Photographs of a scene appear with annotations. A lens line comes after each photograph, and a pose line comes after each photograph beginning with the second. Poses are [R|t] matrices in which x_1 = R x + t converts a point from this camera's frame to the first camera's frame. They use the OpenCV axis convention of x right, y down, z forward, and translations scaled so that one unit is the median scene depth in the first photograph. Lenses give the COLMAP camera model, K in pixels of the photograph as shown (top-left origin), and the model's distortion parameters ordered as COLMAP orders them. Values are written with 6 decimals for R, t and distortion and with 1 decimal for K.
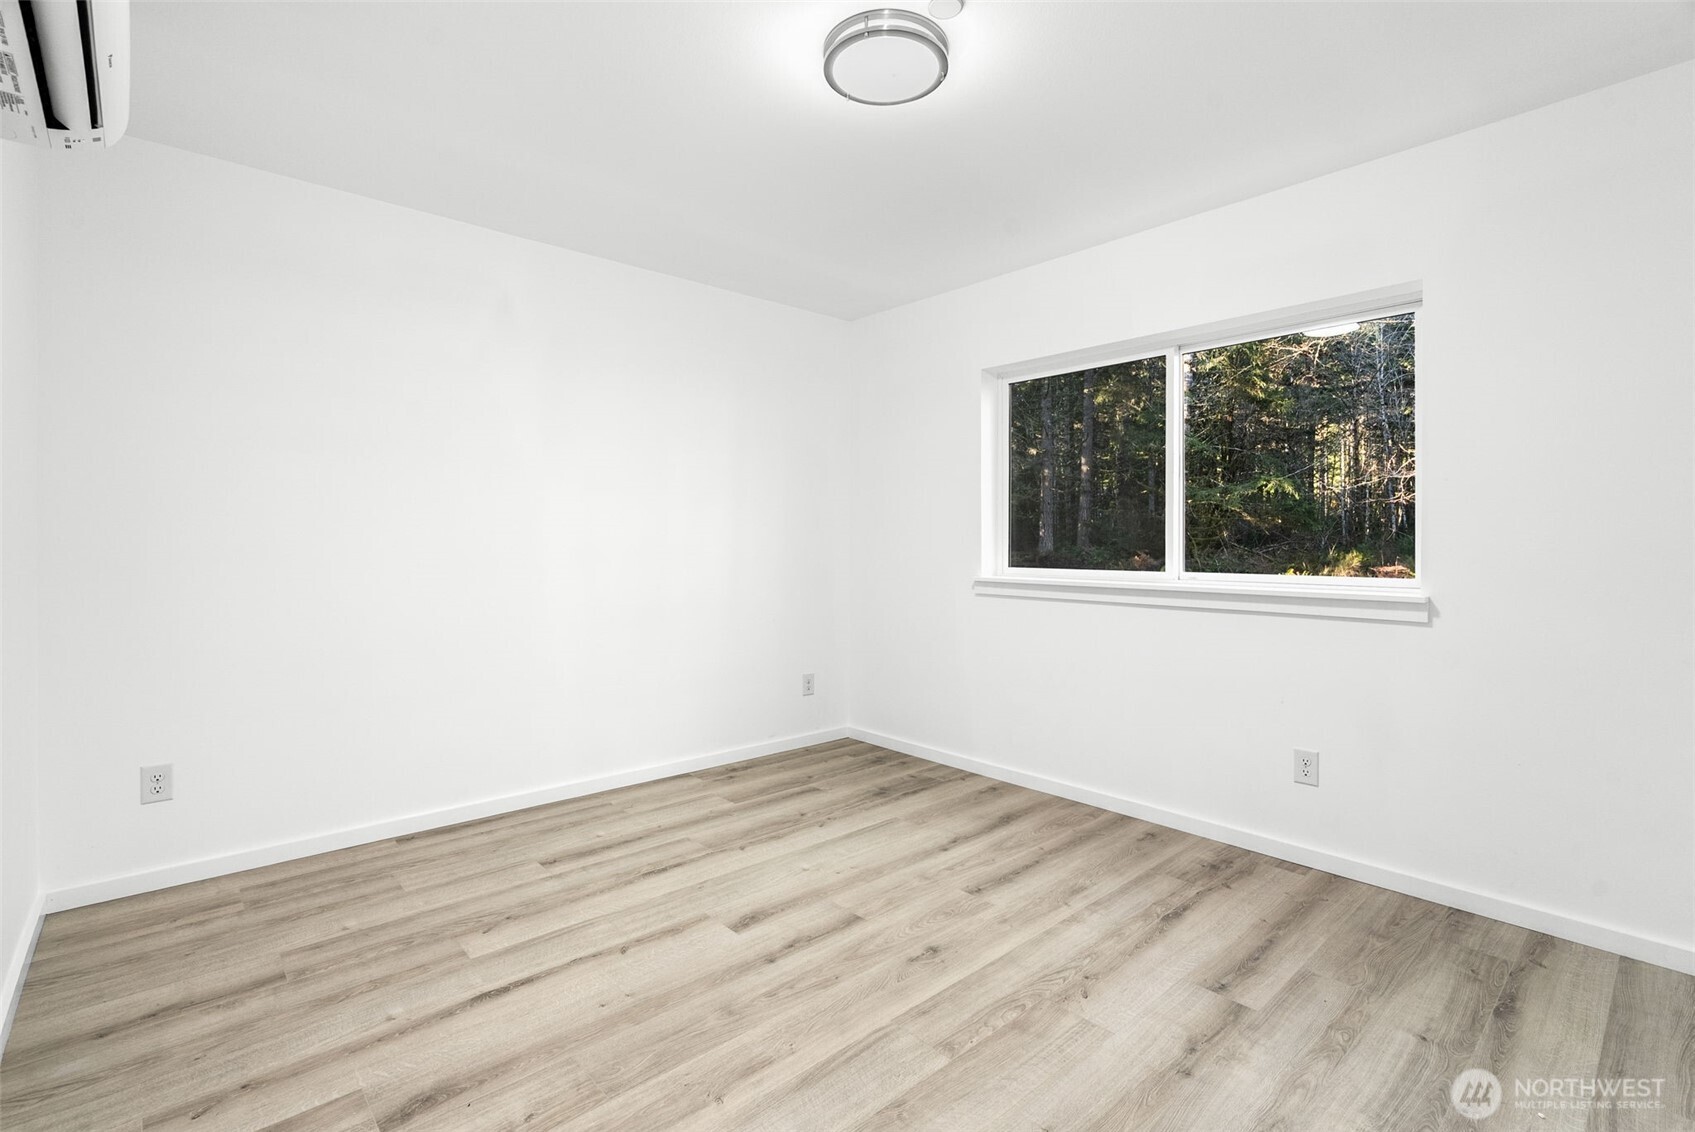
lens RADIAL K [[772.6, 0, 848.8], [0, 772.6, 551.5], [0, 0, 1]] dist [-0.001565, -0.000530]
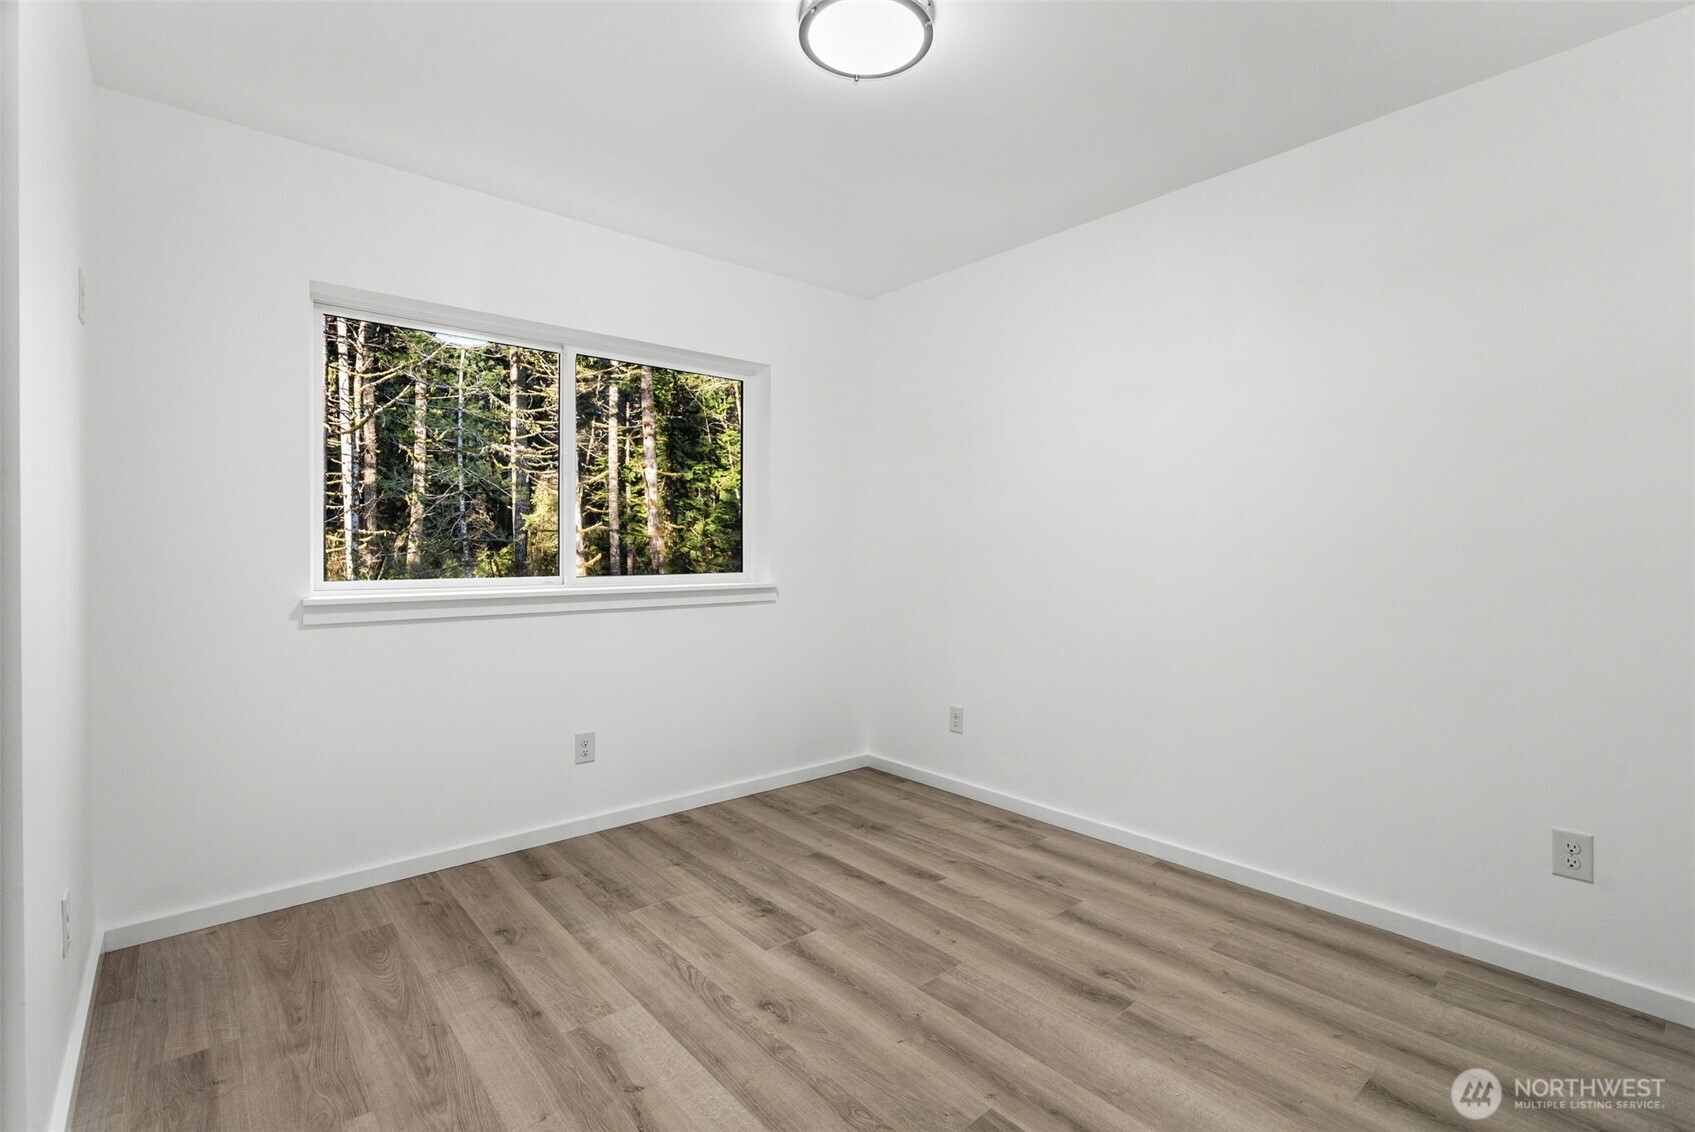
lens RADIAL K [[772.6, 0, 848.8], [0, 772.6, 551.5], [0, 0, 1]] dist [-0.001565, -0.000530]
pose [[0.027562, -0.005995, 0.999602, -0.672979], [0.010645, 0.999927, 0.005704, -0.008943], [-0.999563, 0.010484, 0.027623, 0.754184]]
